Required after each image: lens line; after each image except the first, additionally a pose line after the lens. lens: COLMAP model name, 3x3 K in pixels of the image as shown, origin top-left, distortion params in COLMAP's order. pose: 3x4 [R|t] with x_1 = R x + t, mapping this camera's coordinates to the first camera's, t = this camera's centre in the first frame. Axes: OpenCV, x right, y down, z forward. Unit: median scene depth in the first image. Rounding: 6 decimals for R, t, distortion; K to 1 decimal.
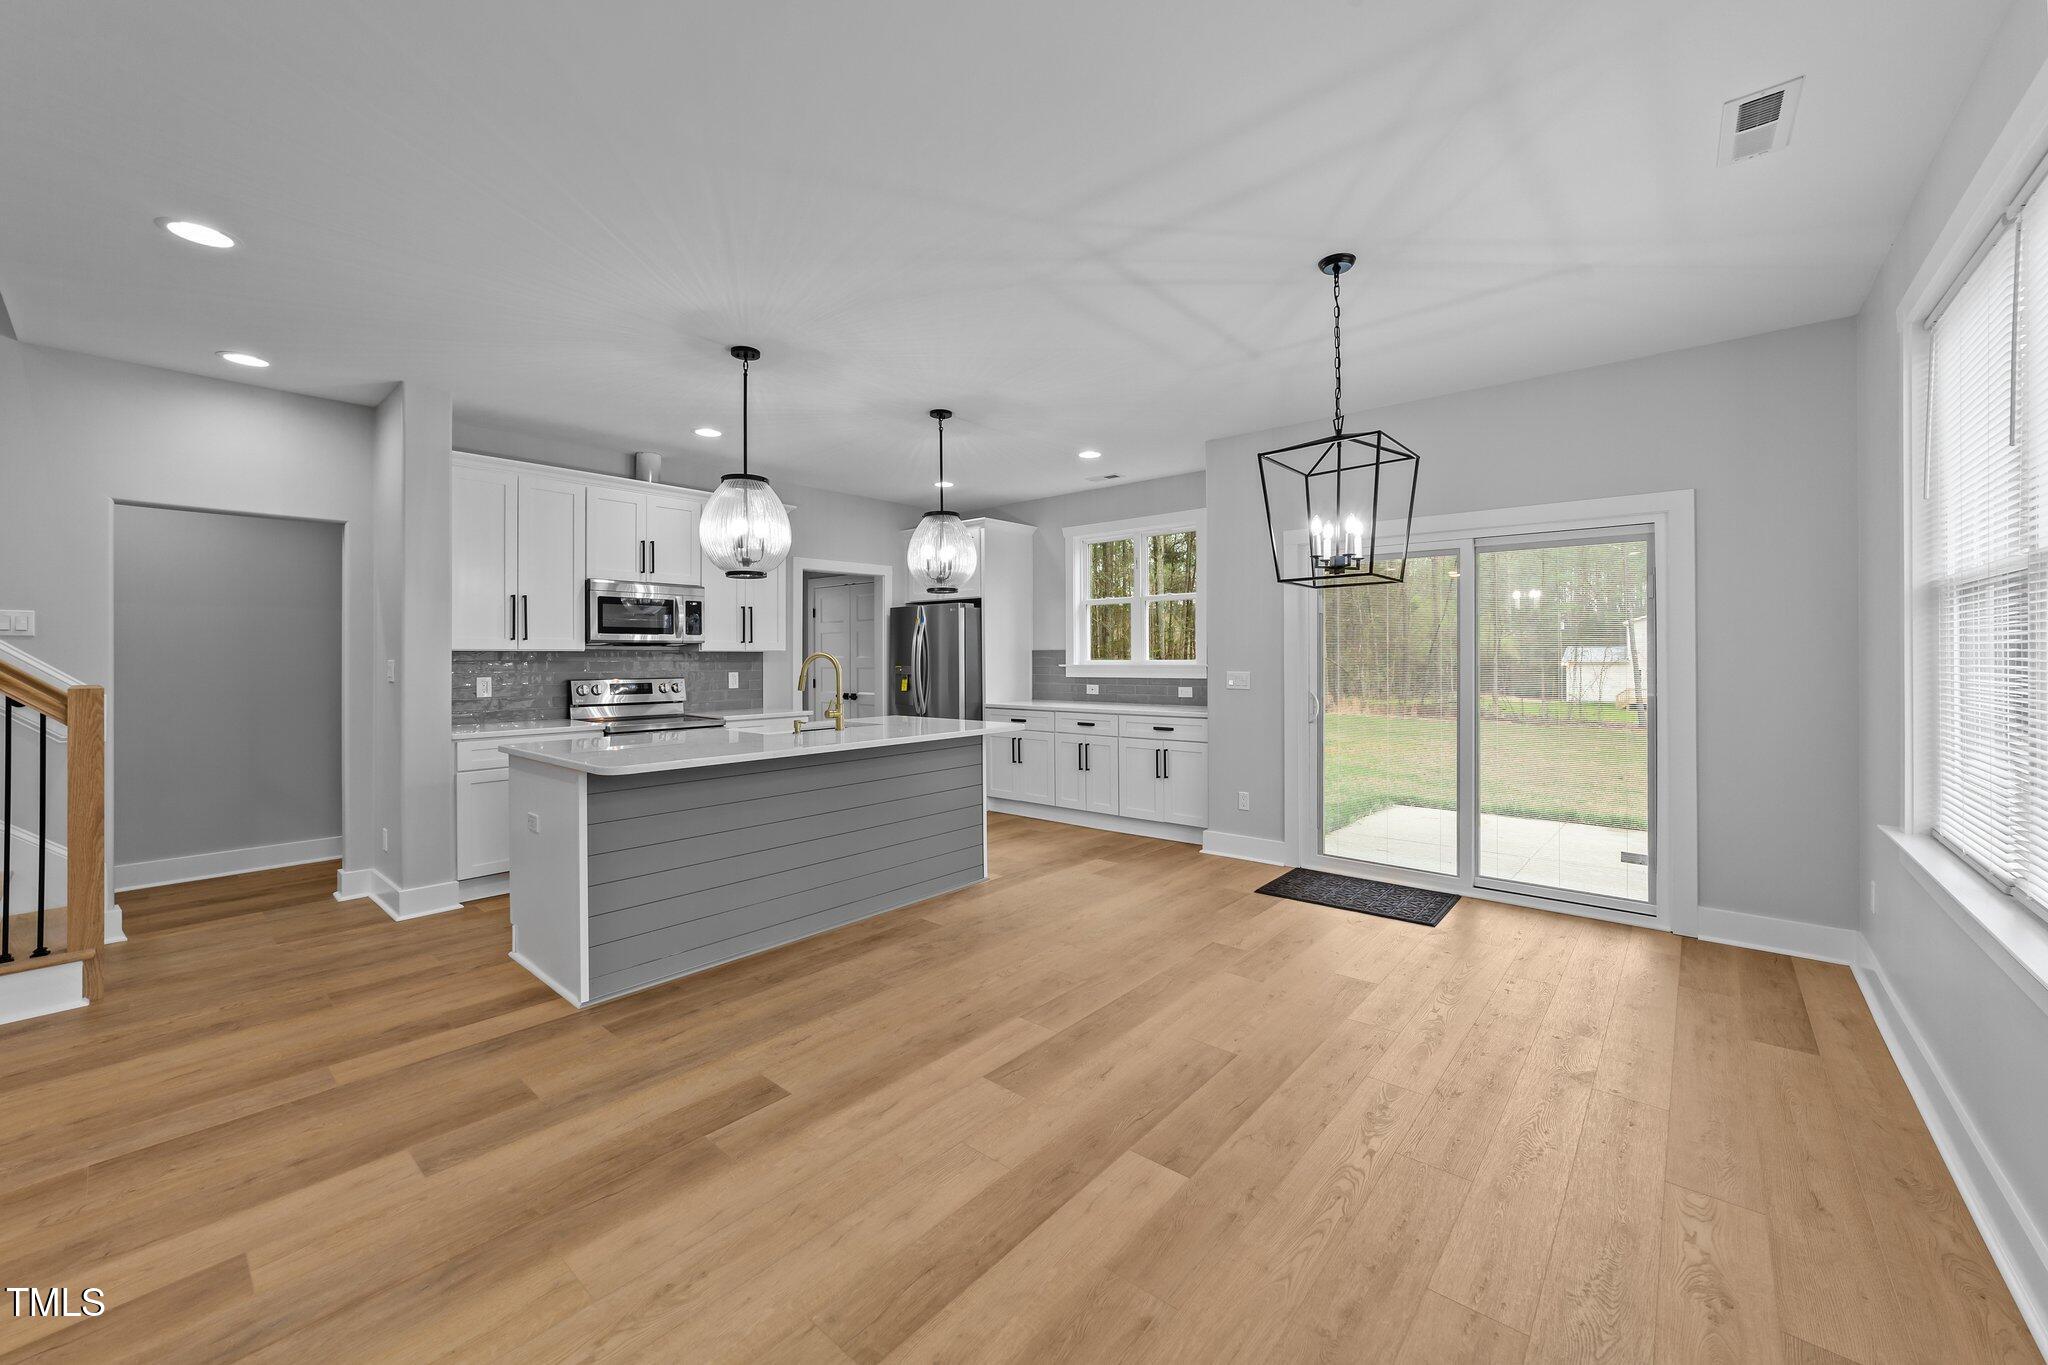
lens RADIAL K [[783.5, 0, 1036.6], [0, 783.5, 675.1], [0, 0, 1]] dist [-0.002218, 0.000035]
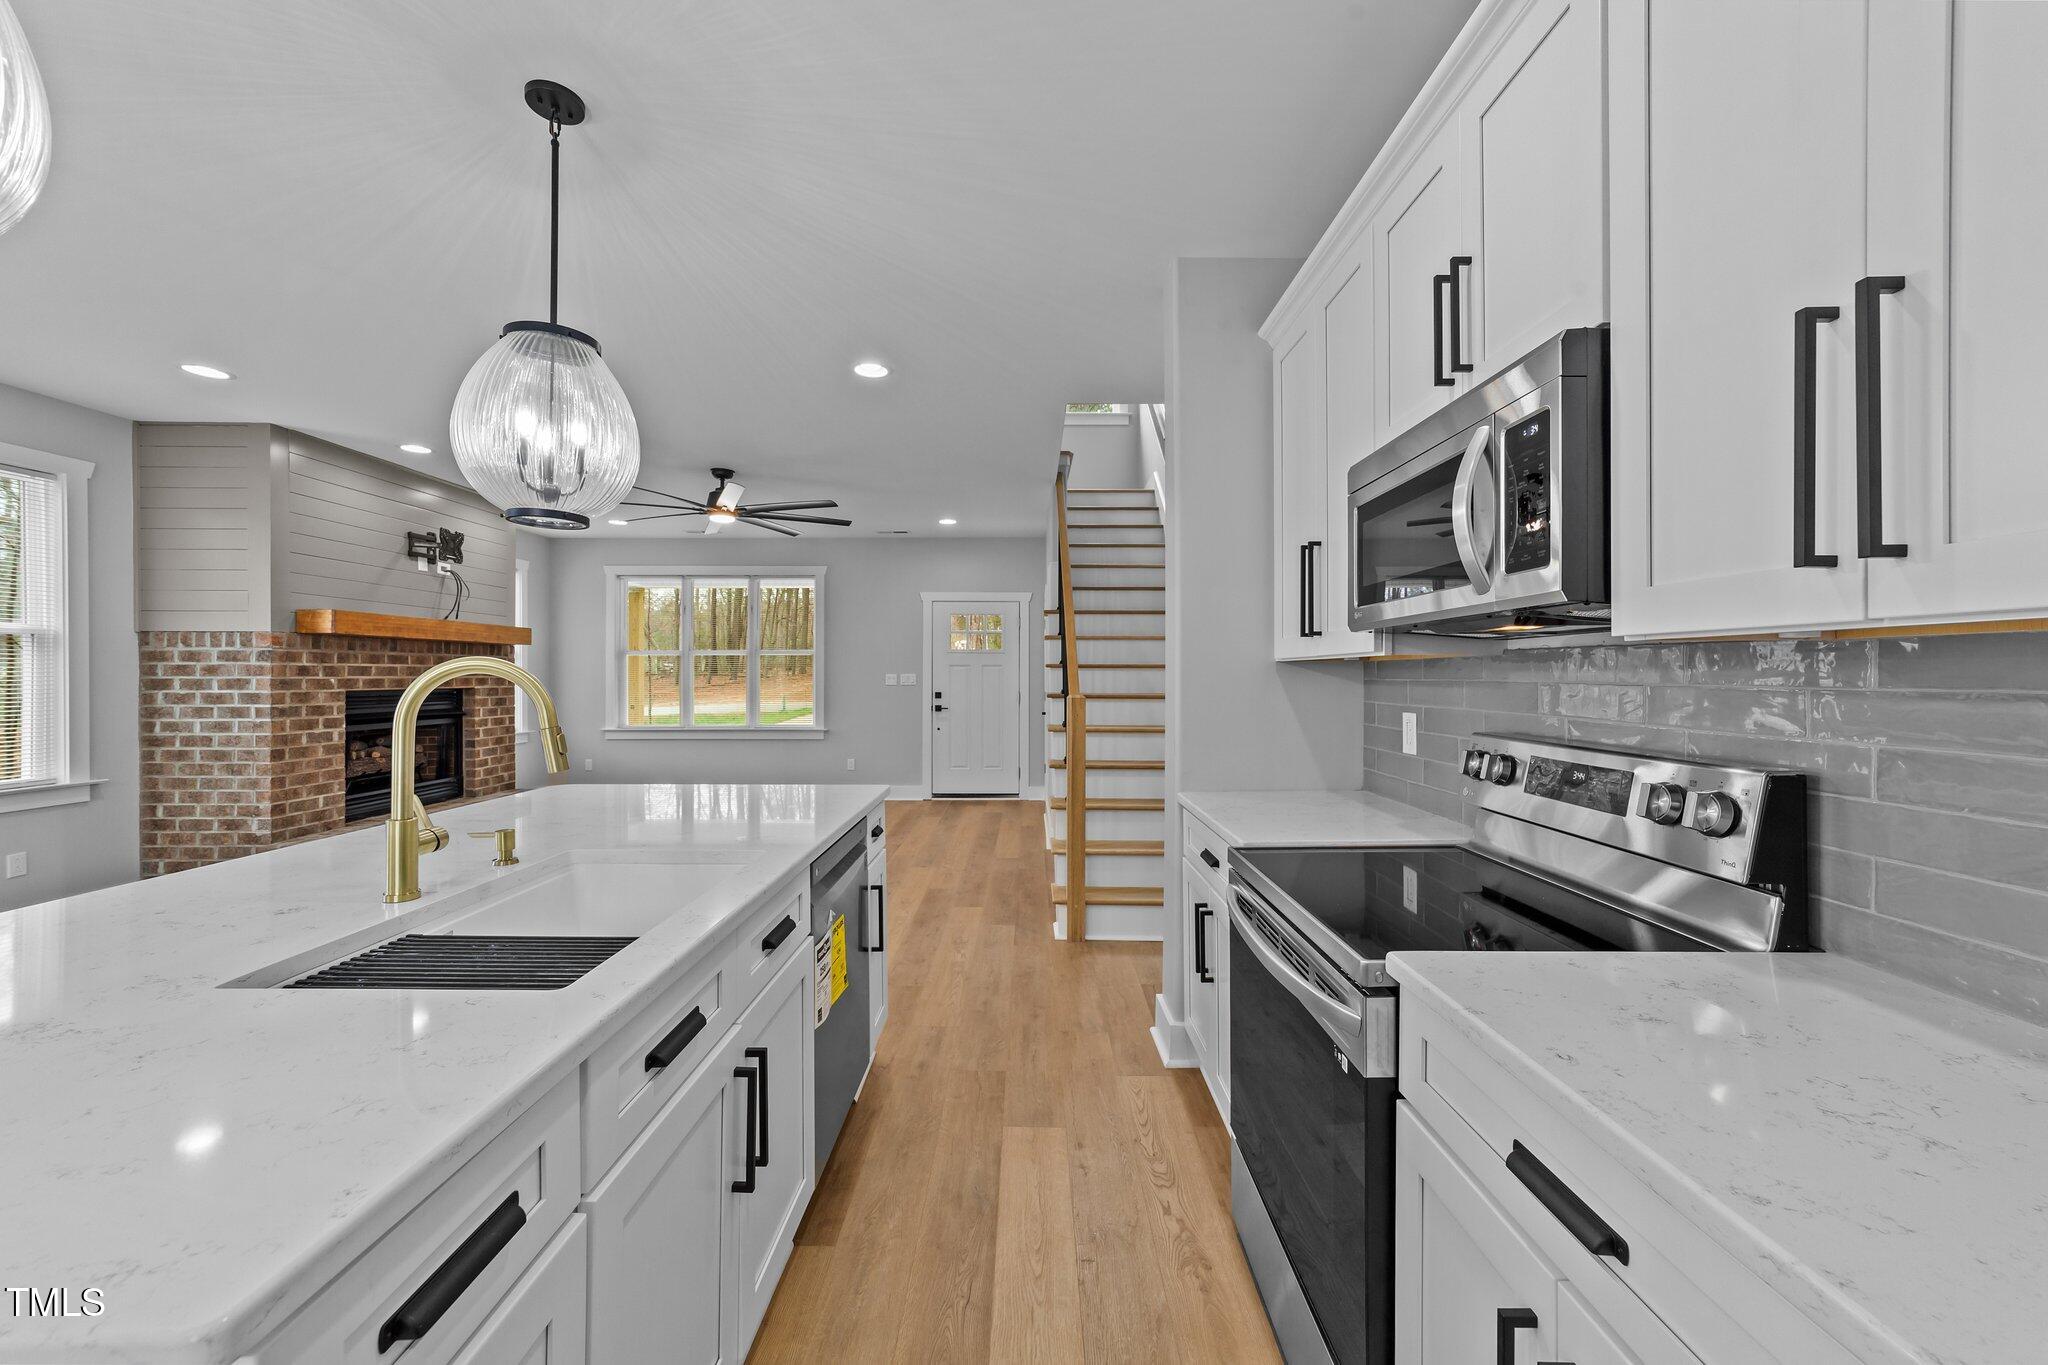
lens RADIAL K [[788.0, 0, 1027.2], [0, 788.0, 675.8], [0, 0, 1]] dist [-0.021532, 0.011645]
pose [[-0.770219, 0.001876, -0.637777, -0.326938], [-0.014852, 0.999672, 0.020877, -0.040597], [0.637607, 0.025553, -0.769938, 1.875809]]
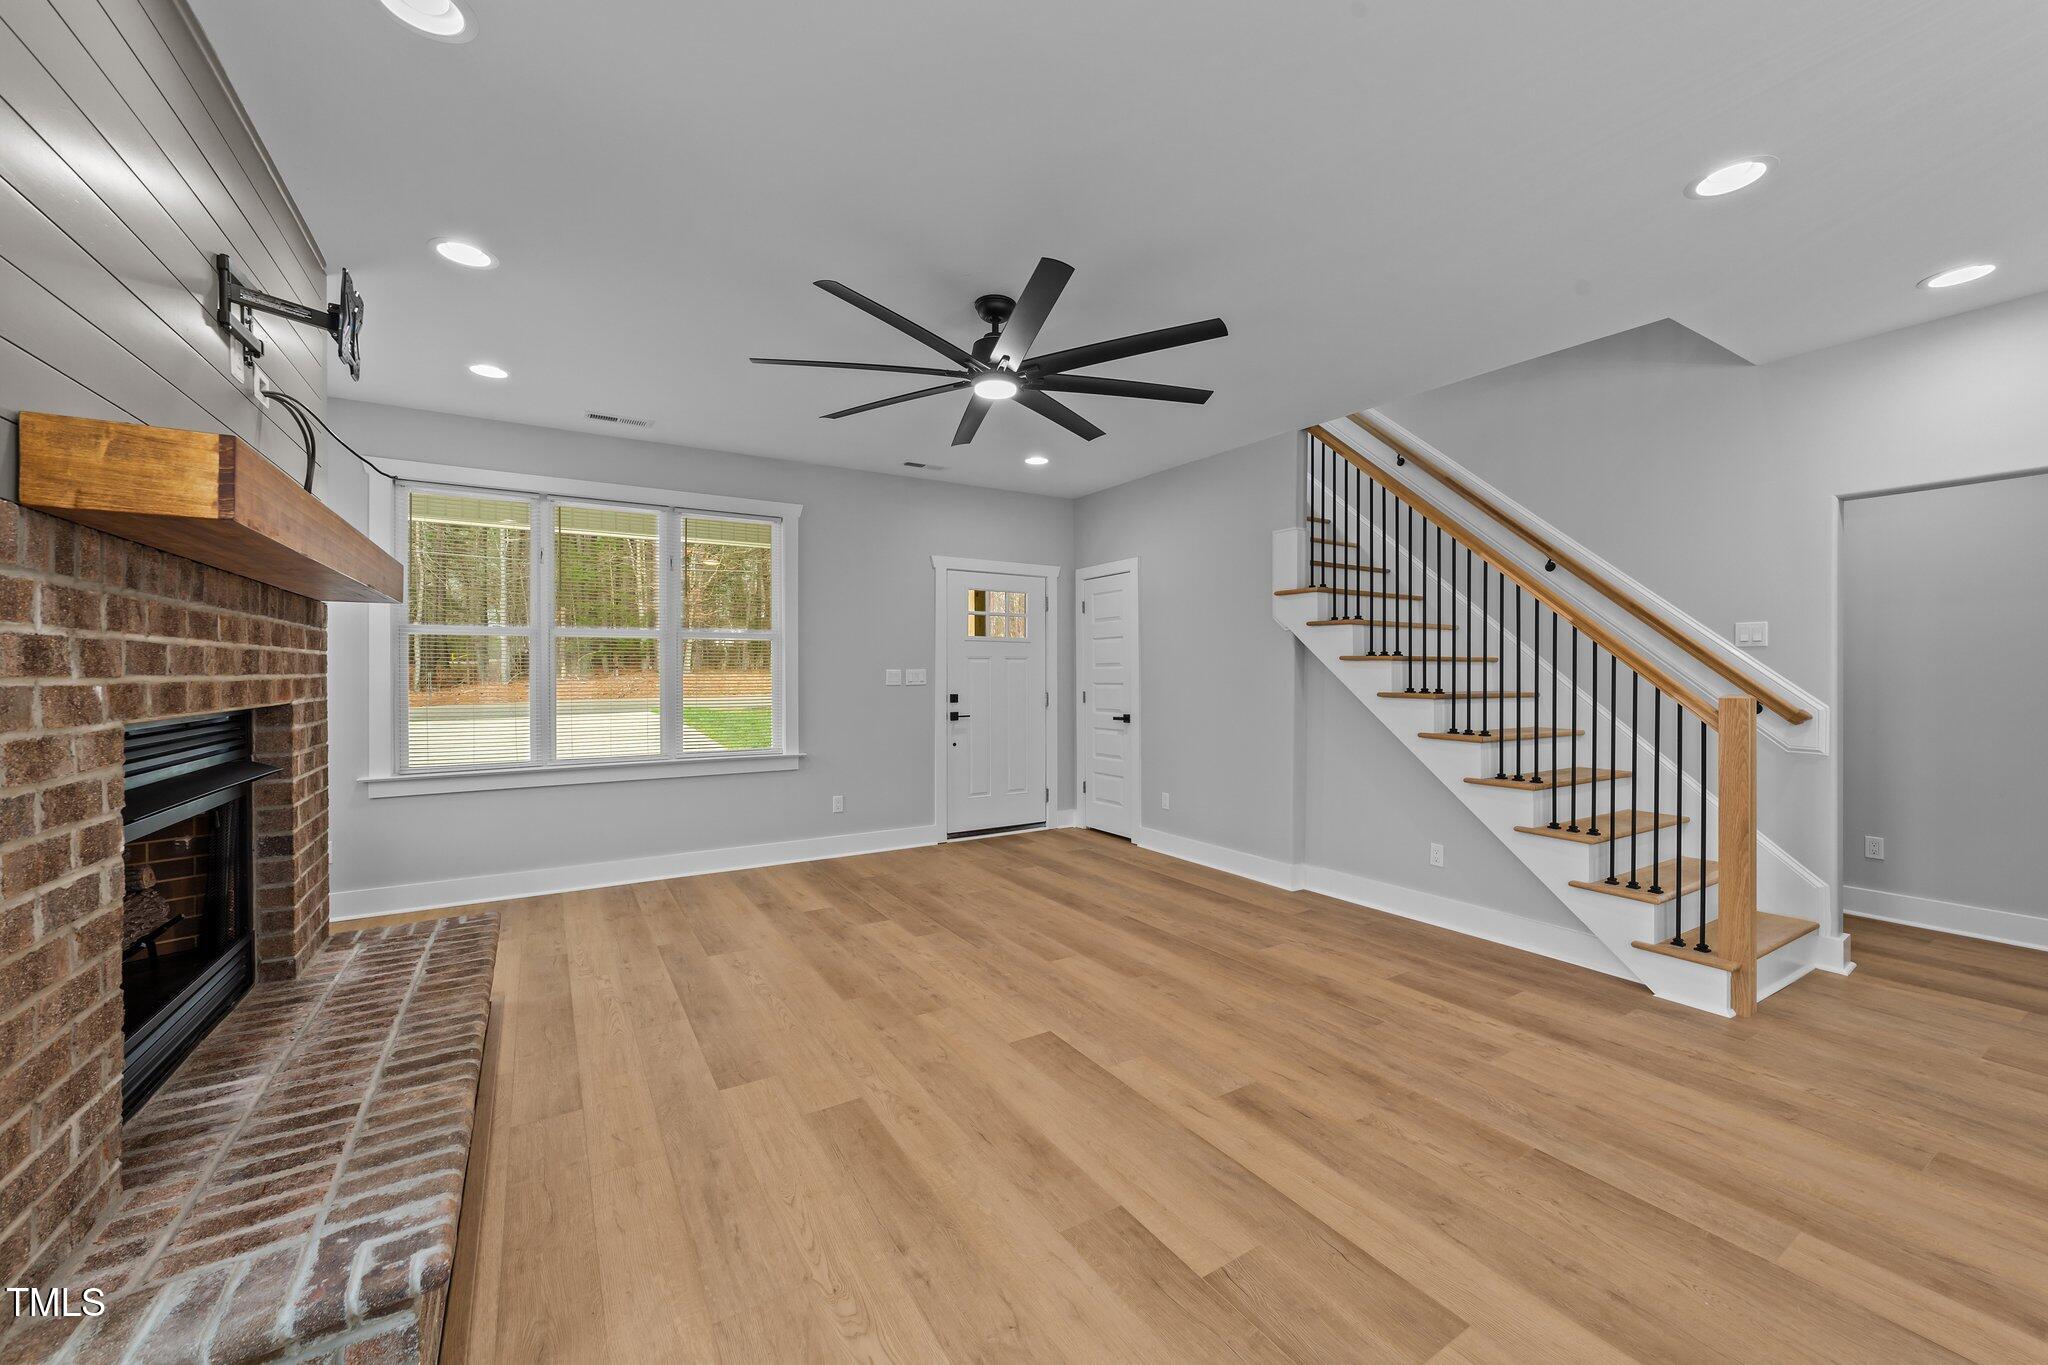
lens RADIAL K [[789.5, 0, 1026.6], [0, 789.5, 666.6], [0, 0, 1]] dist [-0.018775, 0.007655]
pose [[-0.313345, -0.003175, -0.949634, -0.000501], [-0.021063, 0.999772, 0.003607, -0.004933], [0.949406, 0.021132, -0.313340, 0.436520]]
